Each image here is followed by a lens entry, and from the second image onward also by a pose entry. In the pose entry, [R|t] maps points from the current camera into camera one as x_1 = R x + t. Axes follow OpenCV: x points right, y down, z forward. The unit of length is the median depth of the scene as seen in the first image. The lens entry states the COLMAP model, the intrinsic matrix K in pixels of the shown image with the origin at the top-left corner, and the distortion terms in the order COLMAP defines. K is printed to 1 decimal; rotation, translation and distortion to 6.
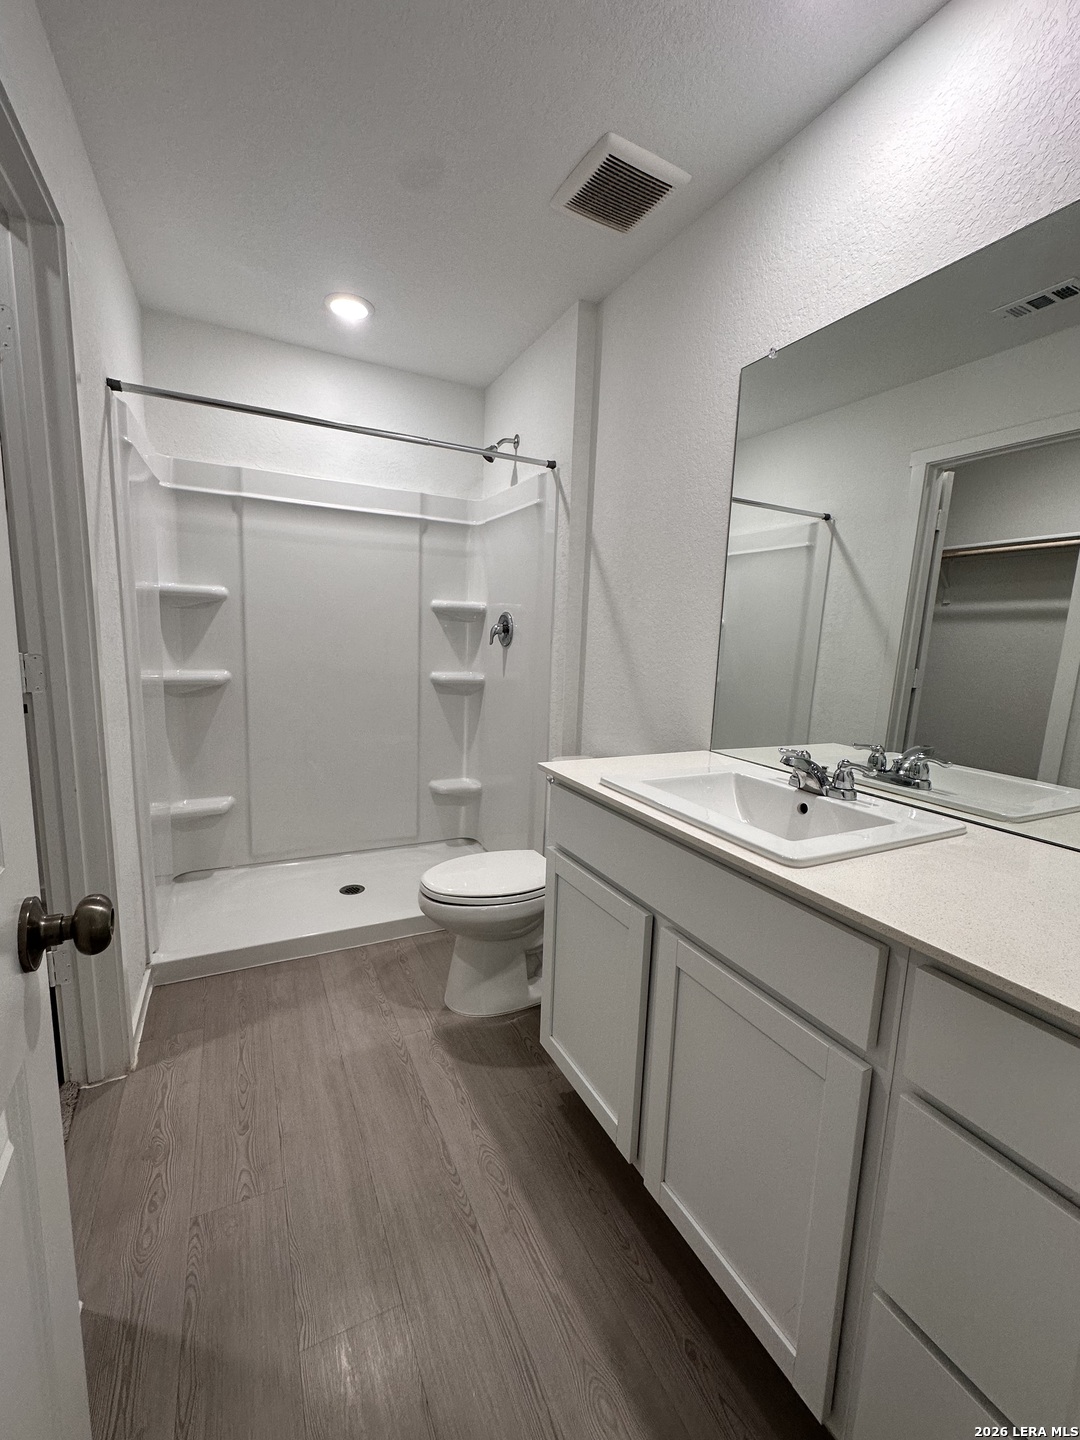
lens RADIAL K [[584.1, 0, 540.0], [0, 584.1, 720.0], [0, 0, 1]] dist [0.124602, -0.000050]
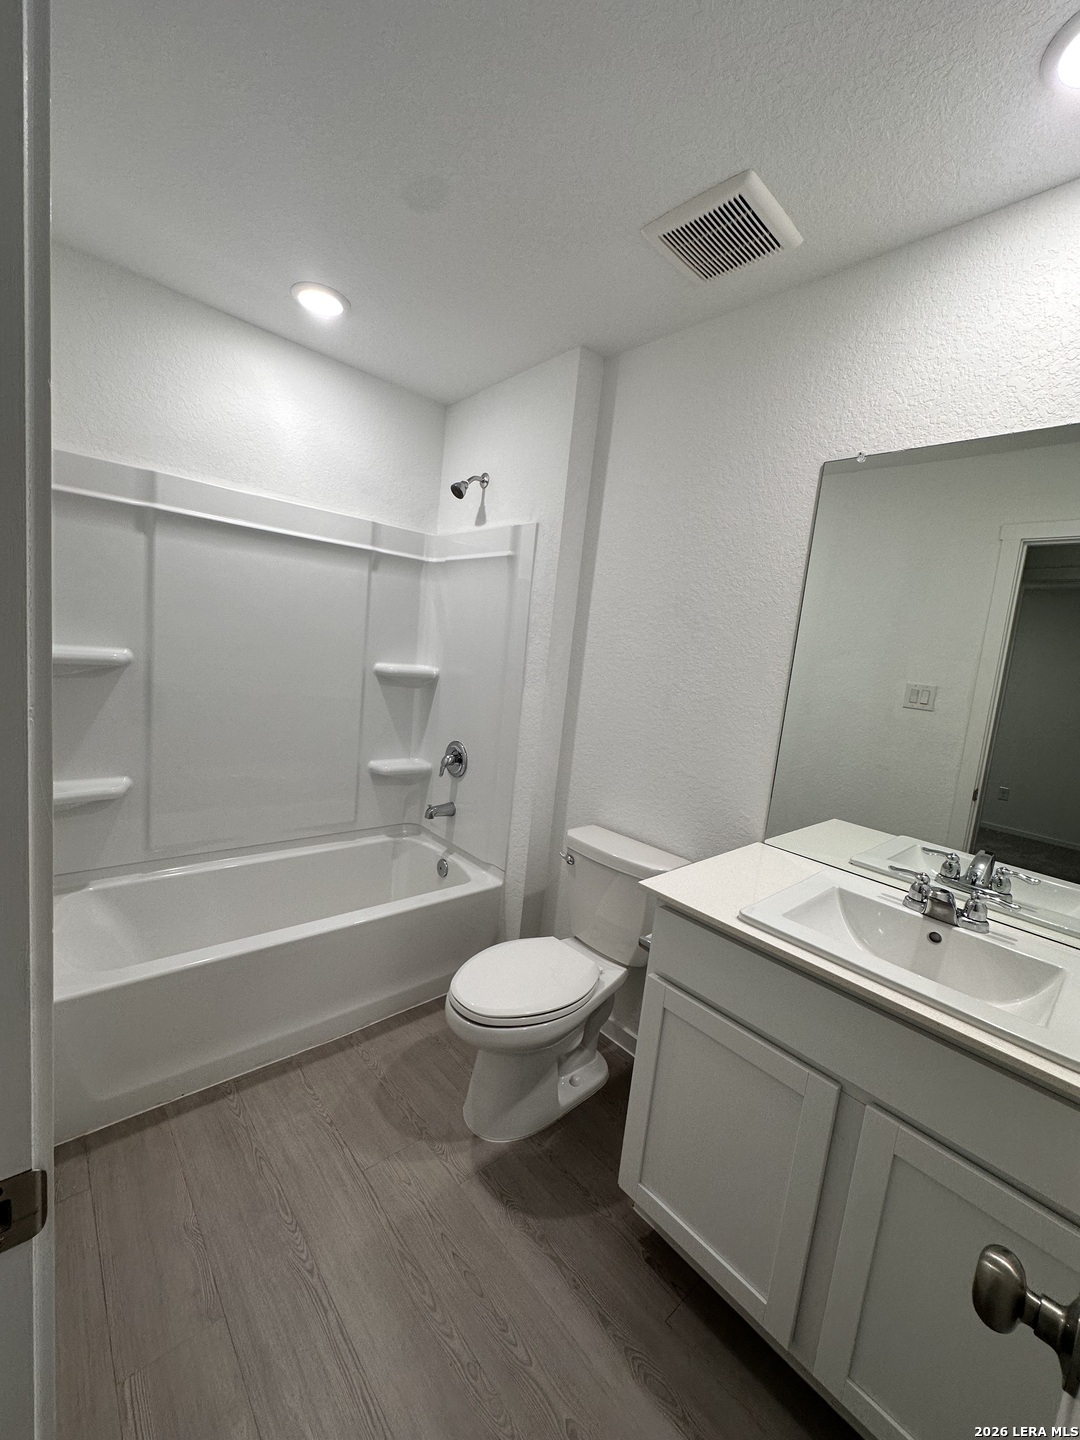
lens RADIAL K [[571.7, 0, 544.0], [0, 571.7, 742.5], [0, 0, 1]] dist [0.132959, 0.000018]
pose [[0.962857, 0.004026, 0.269982, -0.207412], [-0.010832, 0.999660, 0.023725, -0.087866], [-0.269795, -0.025768, 0.962573, 0.104956]]
